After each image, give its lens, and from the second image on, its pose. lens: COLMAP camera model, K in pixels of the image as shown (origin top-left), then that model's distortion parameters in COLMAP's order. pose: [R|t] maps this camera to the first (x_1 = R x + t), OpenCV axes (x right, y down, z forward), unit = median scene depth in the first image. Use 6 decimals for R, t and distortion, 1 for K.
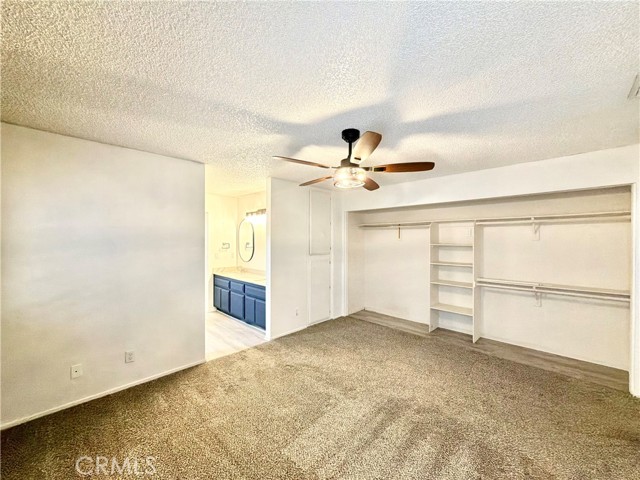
lens RADIAL K [[256.0, 0, 318.3], [0, 256.0, 240.9], [0, 0, 1]] dist [-0.000578, 0.000213]
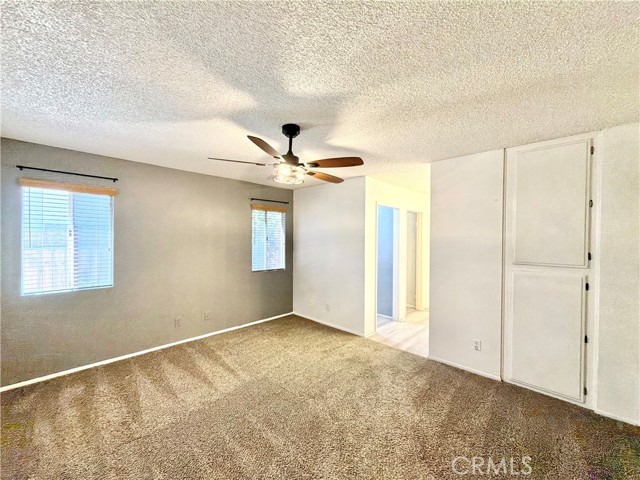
lens RADIAL K [[256.0, 0, 318.3], [0, 256.0, 240.9], [0, 0, 1]] dist [-0.000578, 0.000213]
pose [[0.008292, 0.013187, -0.999879, 0.749770], [-0.013883, 0.999818, 0.013071, -0.001380], [0.999869, 0.013773, 0.008474, 0.733654]]
